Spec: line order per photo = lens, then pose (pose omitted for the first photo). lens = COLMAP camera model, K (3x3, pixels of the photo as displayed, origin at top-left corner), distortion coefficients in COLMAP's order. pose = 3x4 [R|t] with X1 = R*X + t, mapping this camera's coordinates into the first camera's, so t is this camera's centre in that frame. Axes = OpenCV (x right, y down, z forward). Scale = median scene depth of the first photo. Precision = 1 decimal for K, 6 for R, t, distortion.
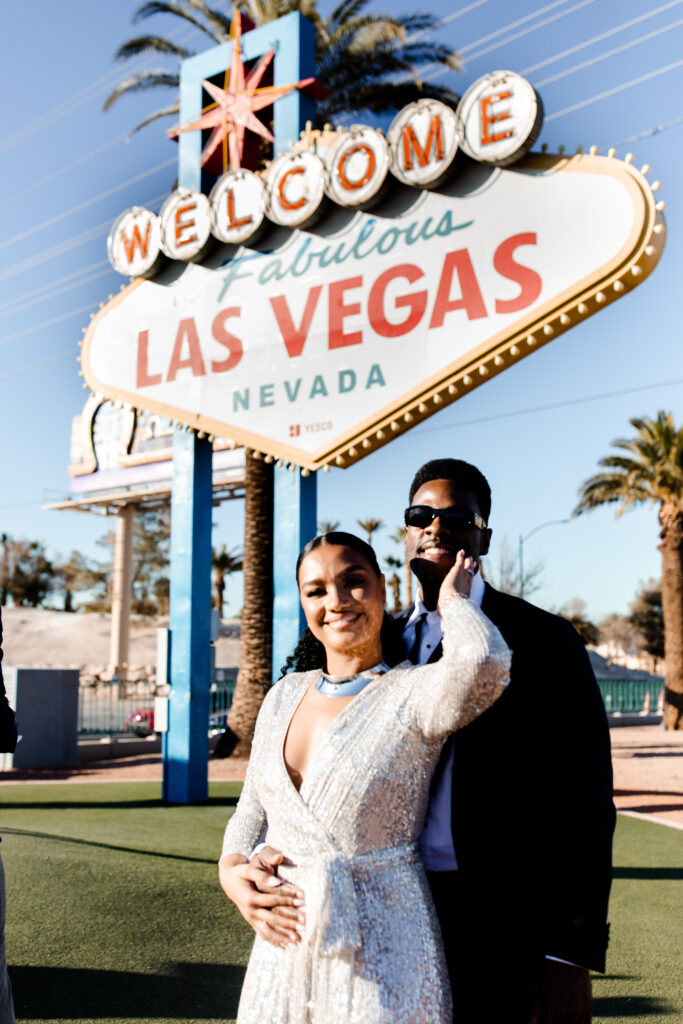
lens RADIAL K [[1057.1, 0, 304.8], [0, 1057.1, 517.9], [0, 0, 1]] dist [0.014638, -0.004156]
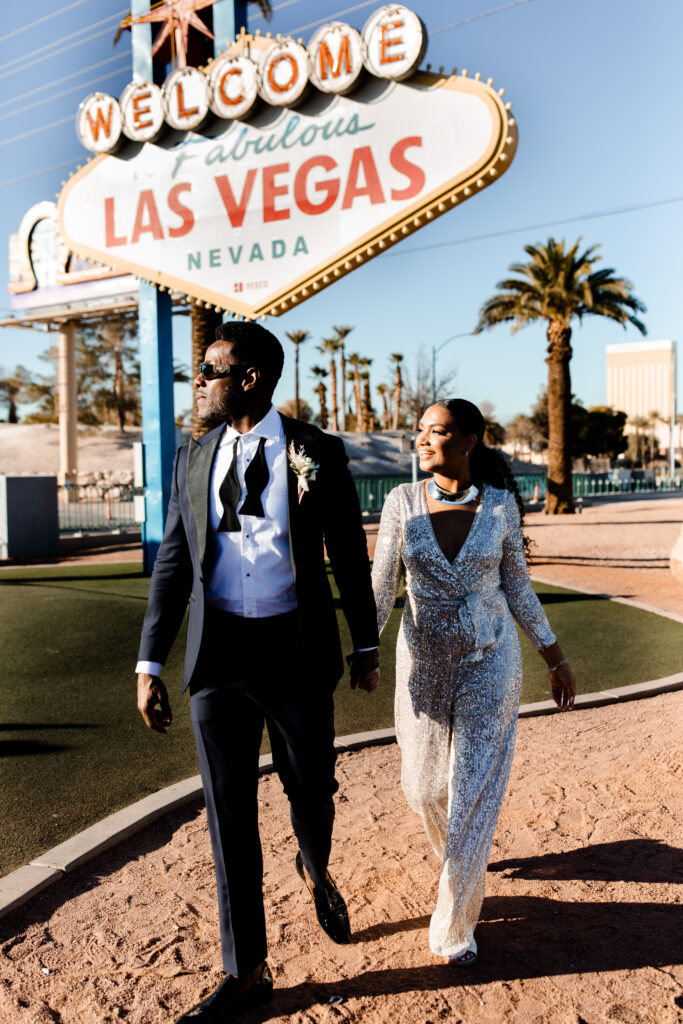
lens RADIAL K [[1057.1, 0, 304.8], [0, 1057.1, 517.9], [0, 0, 1]] dist [0.014638, -0.004156]
pose [[0.997518, -0.026313, 0.065314, -0.018262], [0.013711, 0.982384, 0.186372, -0.041756], [-0.069067, -0.185014, 0.980306, -0.282844]]
